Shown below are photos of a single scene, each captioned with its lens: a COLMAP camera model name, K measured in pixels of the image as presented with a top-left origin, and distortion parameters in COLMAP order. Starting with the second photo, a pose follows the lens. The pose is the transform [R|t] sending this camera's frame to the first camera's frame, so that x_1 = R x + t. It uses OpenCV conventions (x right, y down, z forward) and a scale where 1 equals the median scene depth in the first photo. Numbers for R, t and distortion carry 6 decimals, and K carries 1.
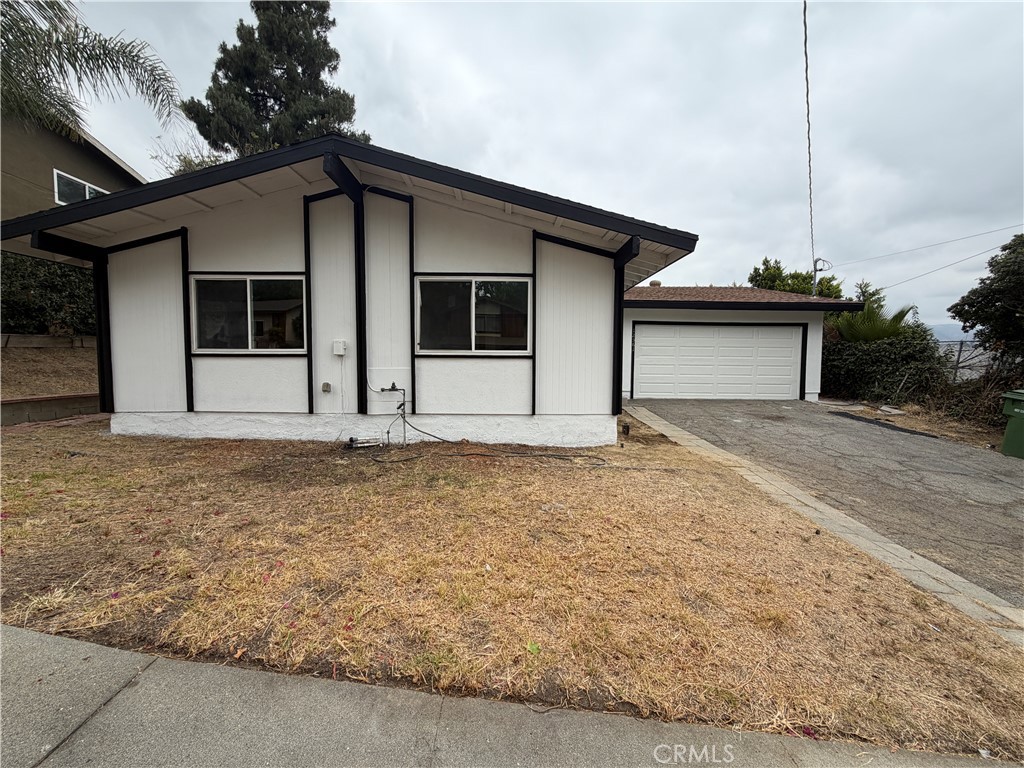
lens RADIAL K [[407.5, 0, 512.4], [0, 407.5, 384.8], [0, 0, 1]] dist [-0.001272, 0.000748]
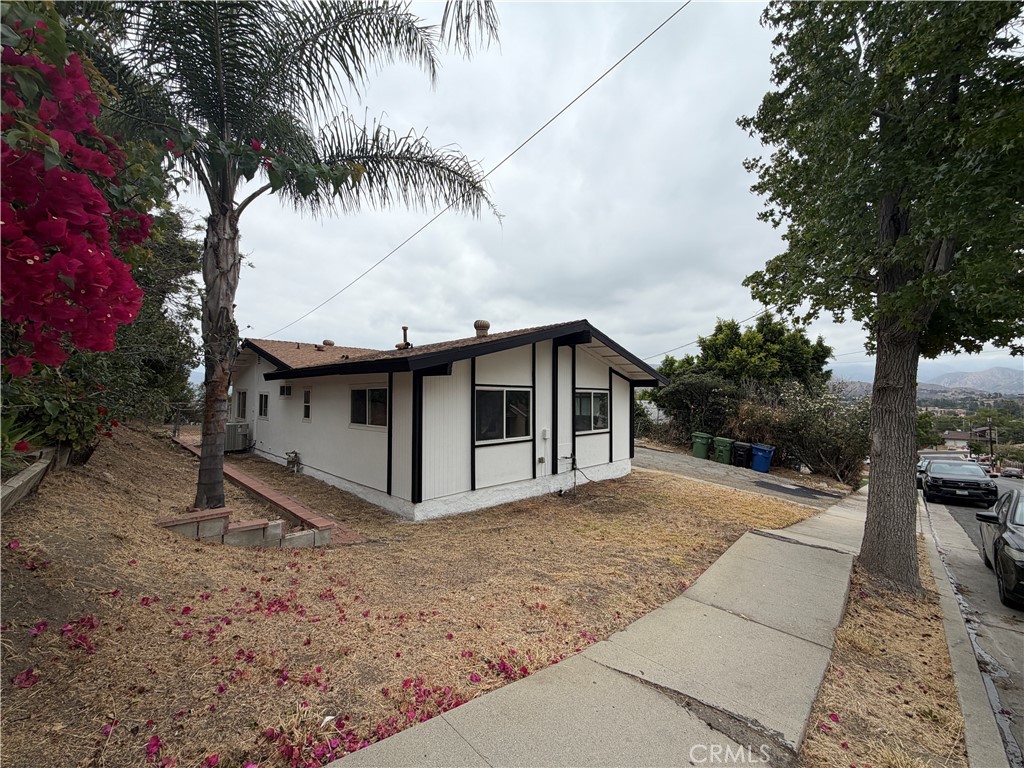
lens RADIAL K [[407.5, 0, 513.5], [0, 407.5, 381.5], [0, 0, 1]] dist [-0.001272, 0.000748]
pose [[0.694044, 0.025199, 0.719492, -1.659591], [0.037431, 0.996773, -0.071017, -0.184830], [-0.718959, 0.076220, 0.690861, -0.024641]]
